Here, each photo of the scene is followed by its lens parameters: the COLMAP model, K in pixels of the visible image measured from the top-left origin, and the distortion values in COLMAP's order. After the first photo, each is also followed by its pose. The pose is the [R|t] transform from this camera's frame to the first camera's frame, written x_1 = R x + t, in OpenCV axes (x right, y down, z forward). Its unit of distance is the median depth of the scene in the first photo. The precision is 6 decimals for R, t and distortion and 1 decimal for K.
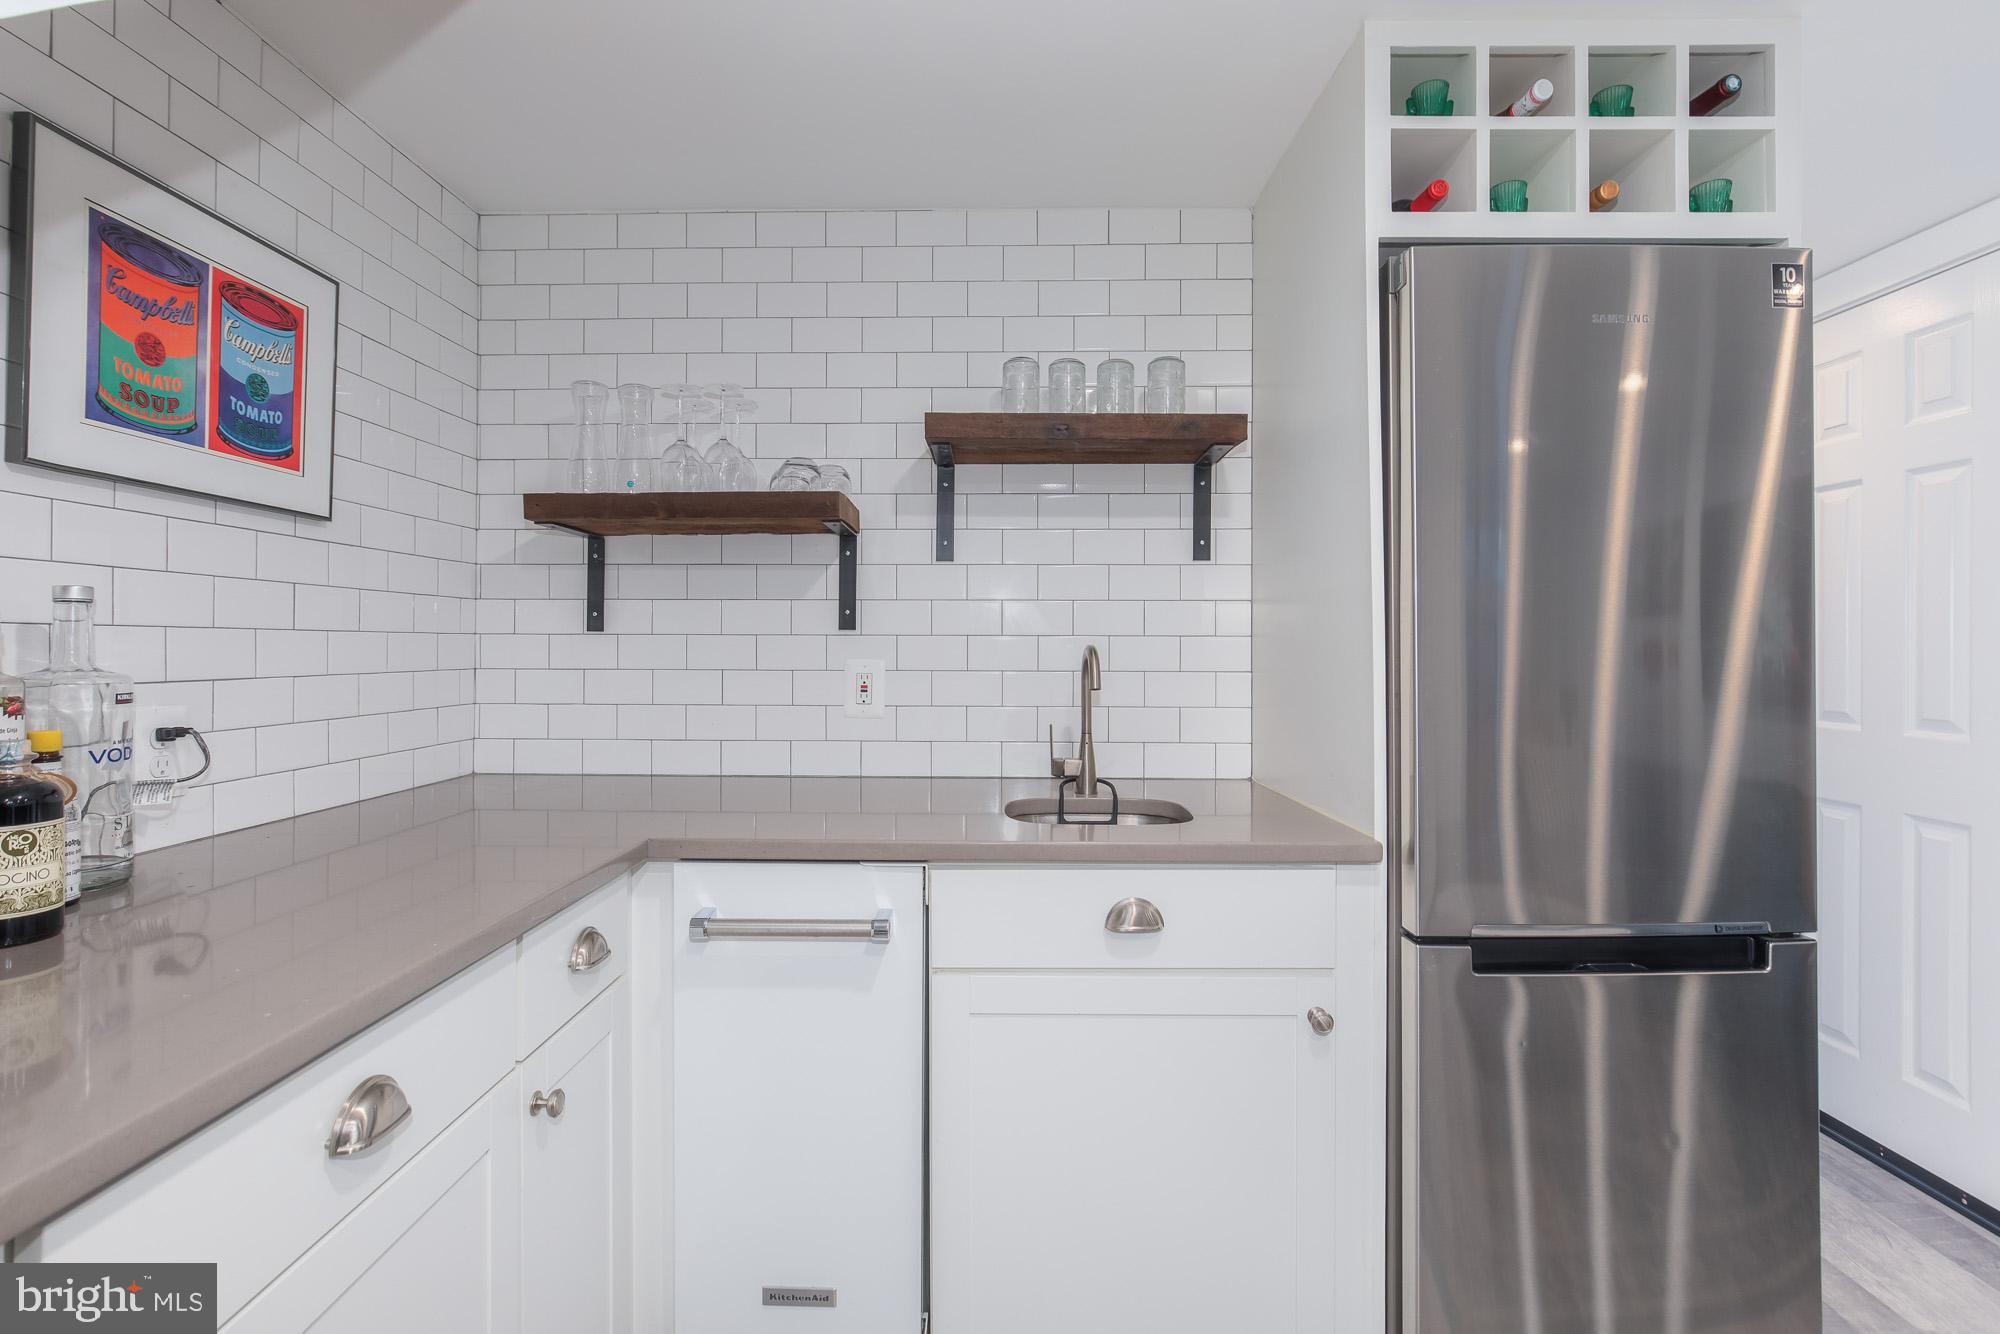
lens RADIAL K [[927.7, 0, 1005.7], [0, 927.7, 642.9], [0, 0, 1]] dist [-0.010151, 0.003630]
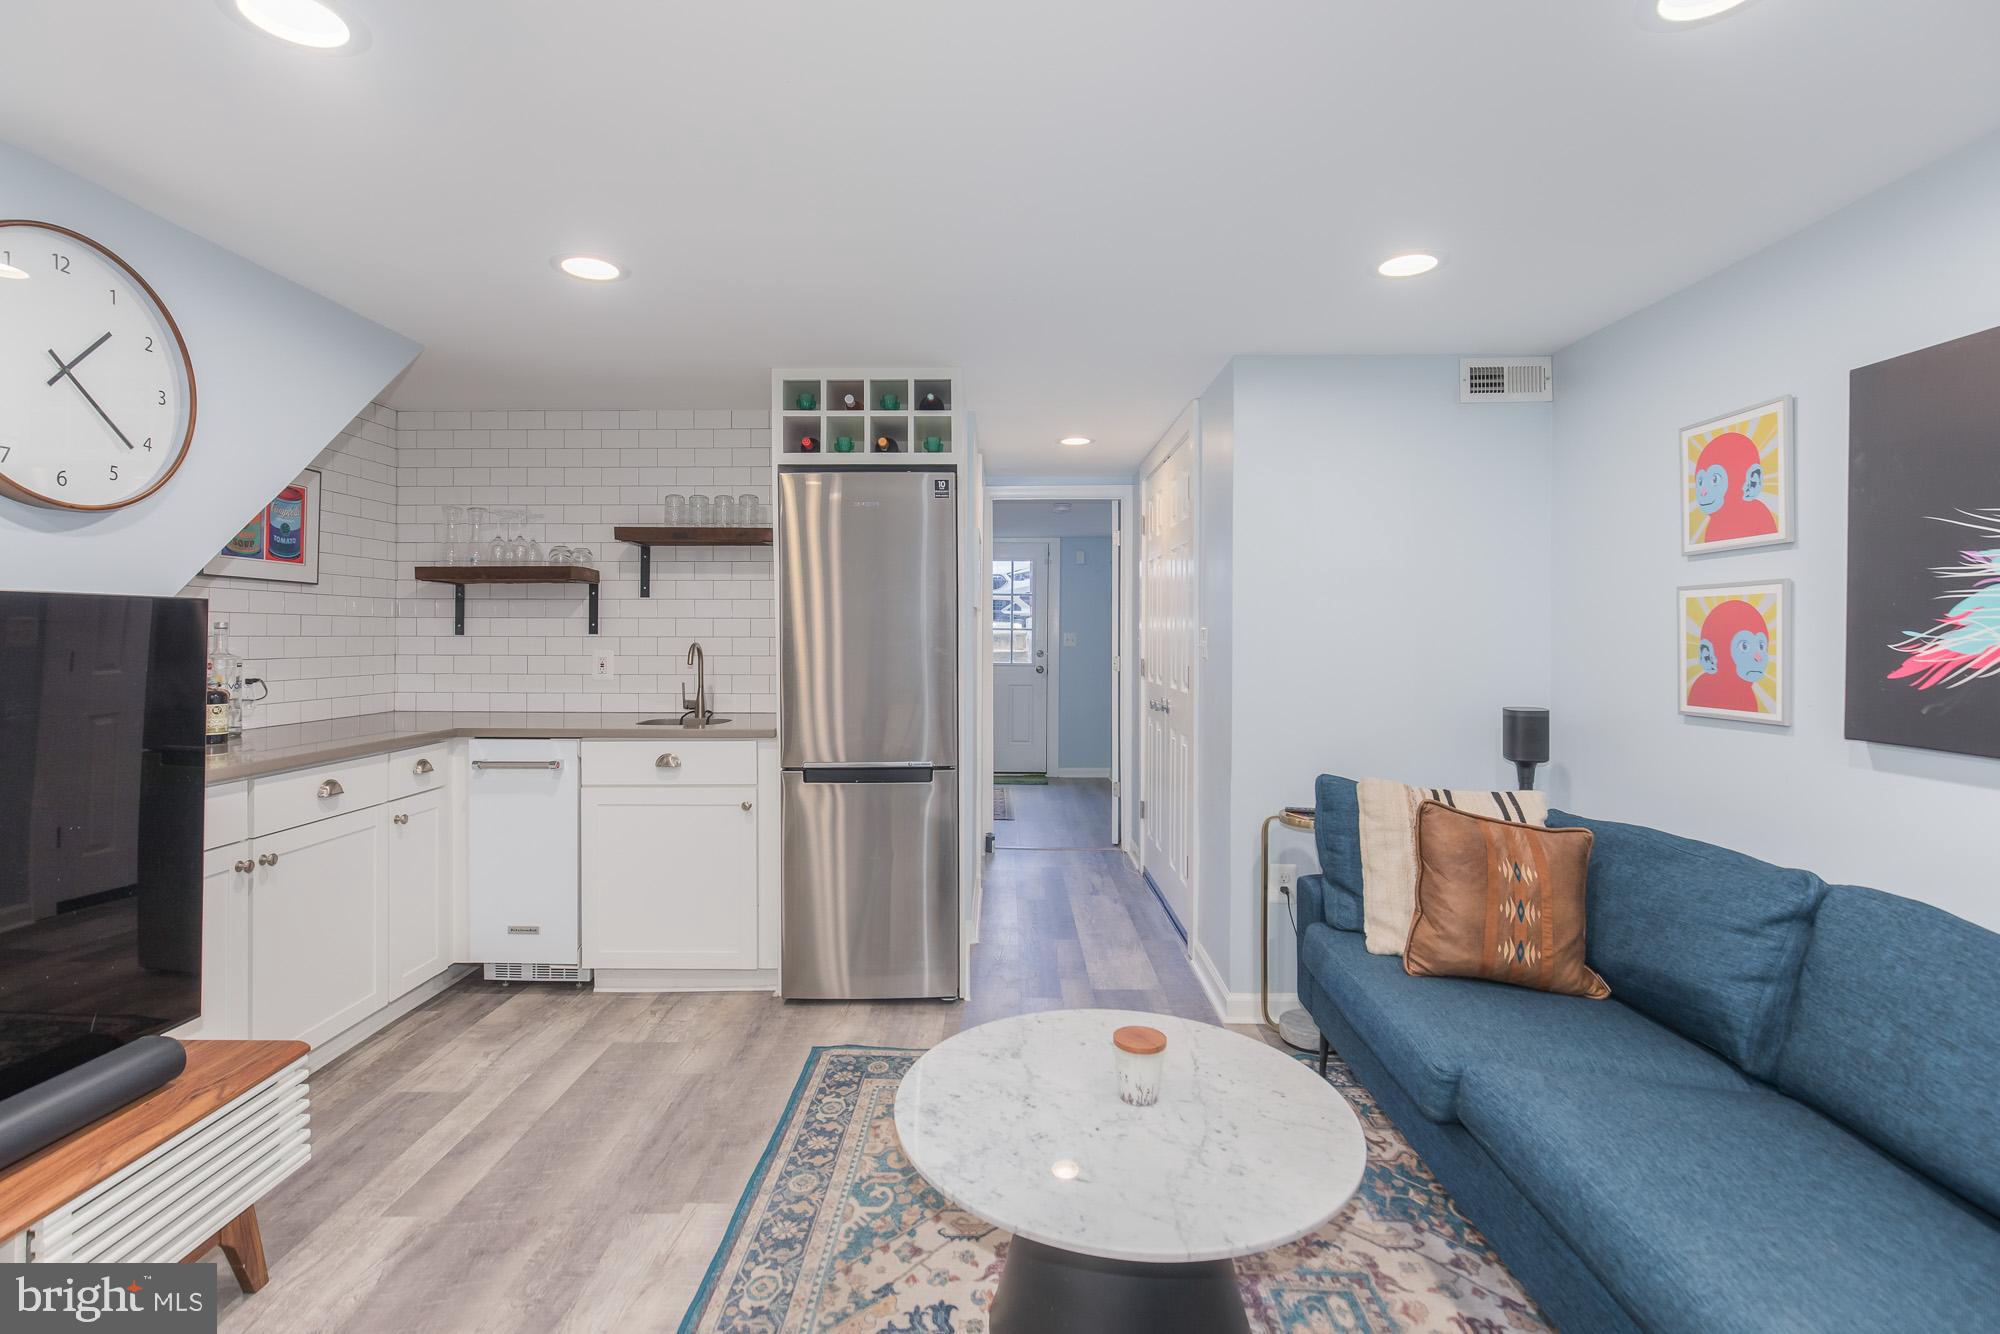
lens RADIAL K [[927.7, 0, 997.7], [0, 927.7, 635.0], [0, 0, 1]] dist [-0.010151, 0.003630]
pose [[0.999988, -0.000270, 0.004967, 0.890043], [0.000265, 0.999999, 0.001187, -0.020173], [-0.004967, -0.001186, 0.999987, -1.225487]]
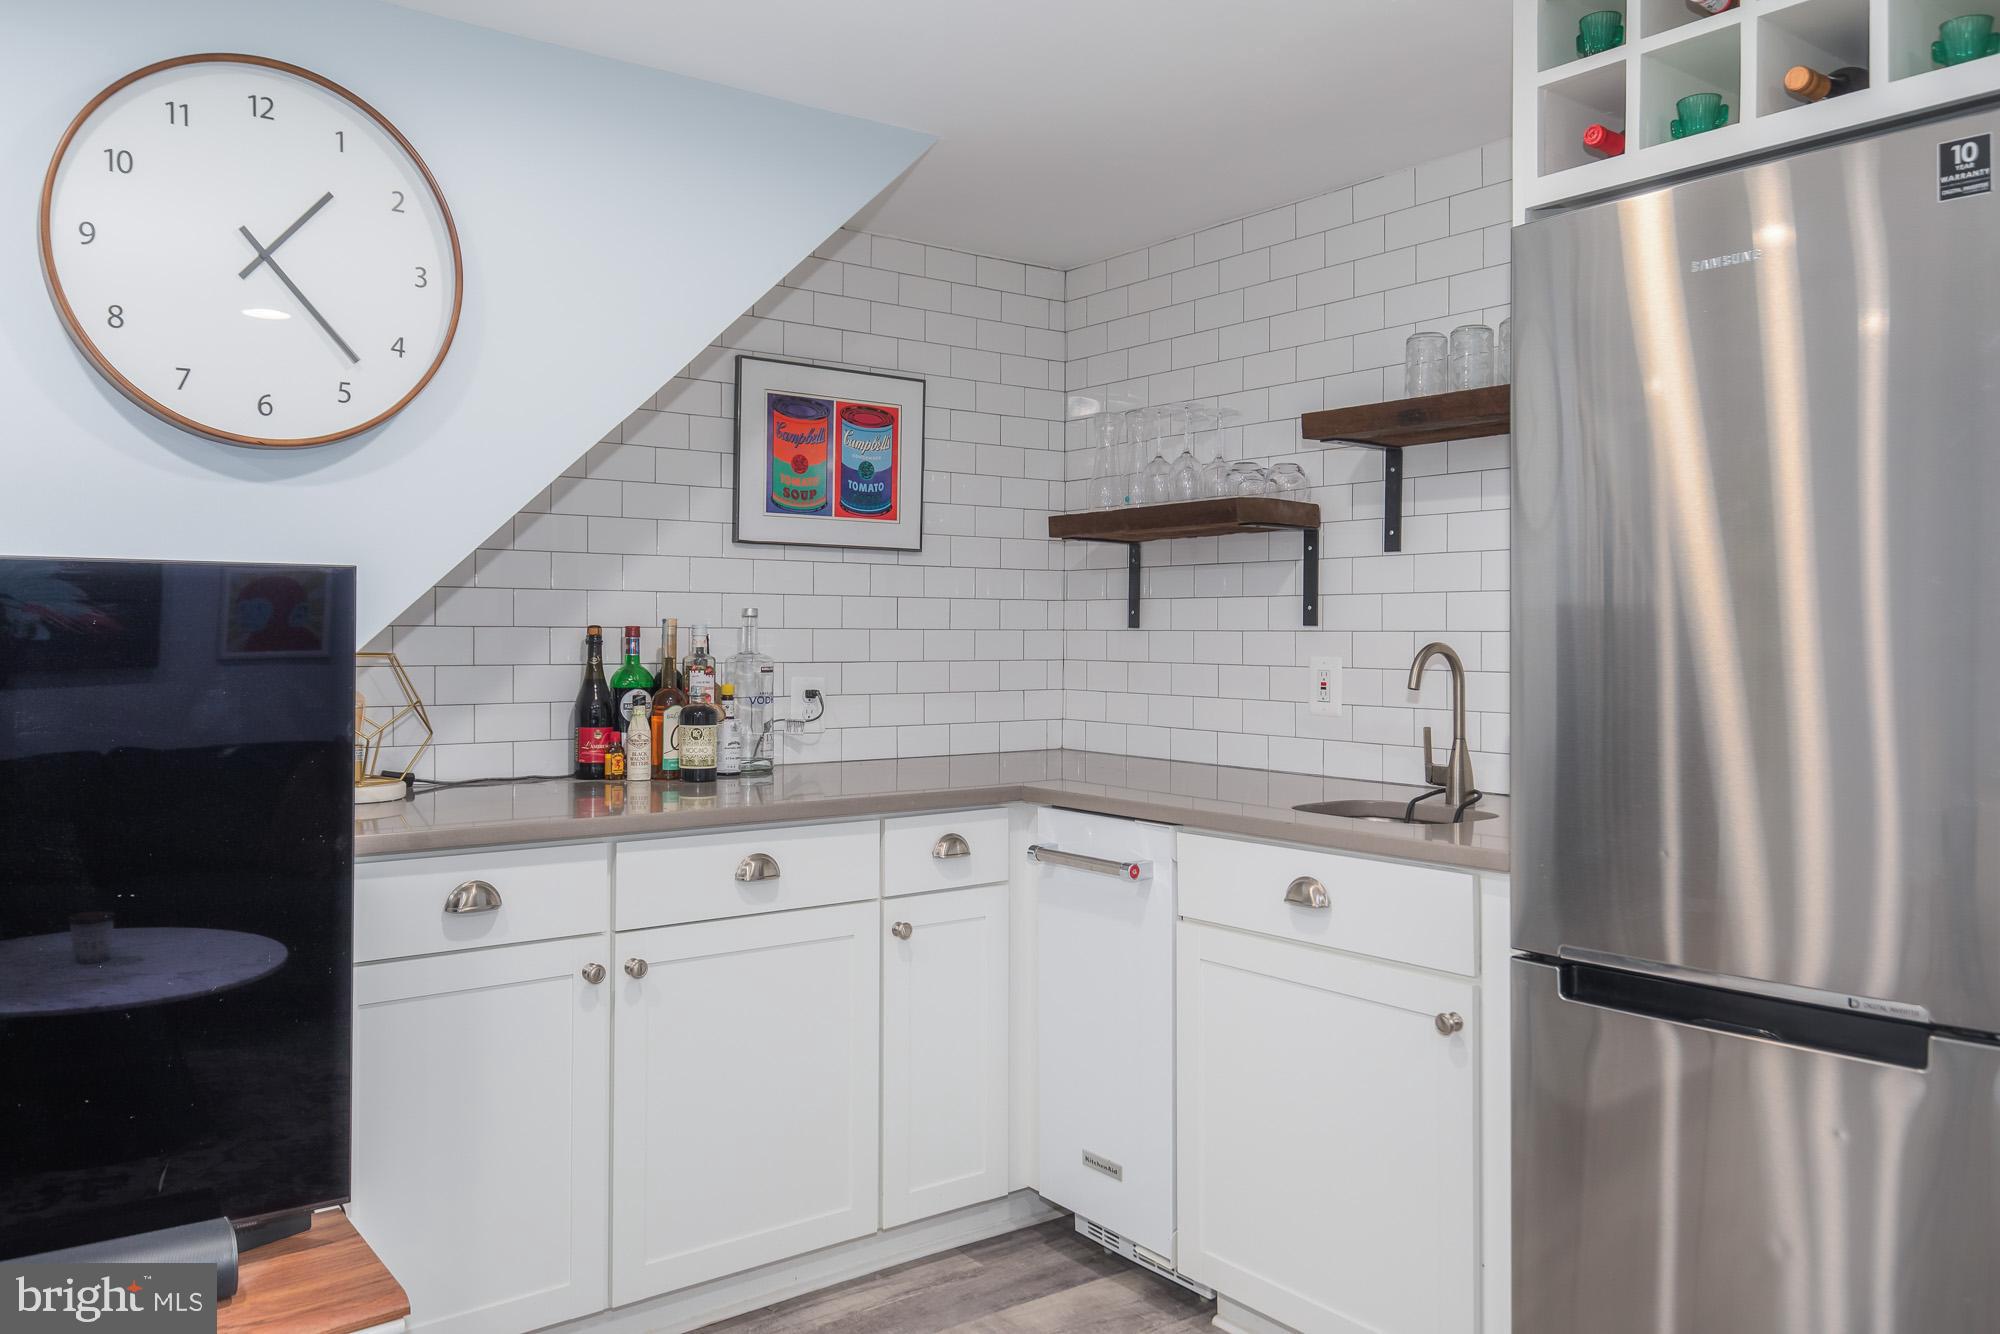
lens RADIAL K [[1496.7, 0, 976.7], [0, 1496.7, 641.0], [0, 0, 1]] dist [0.022831, -0.003656]
pose [[0.612153, 0.004289, -0.790728, 1.213140], [-0.000352, 0.999987, 0.005152, -0.008394], [0.790739, -0.002875, 0.612147, -0.354126]]
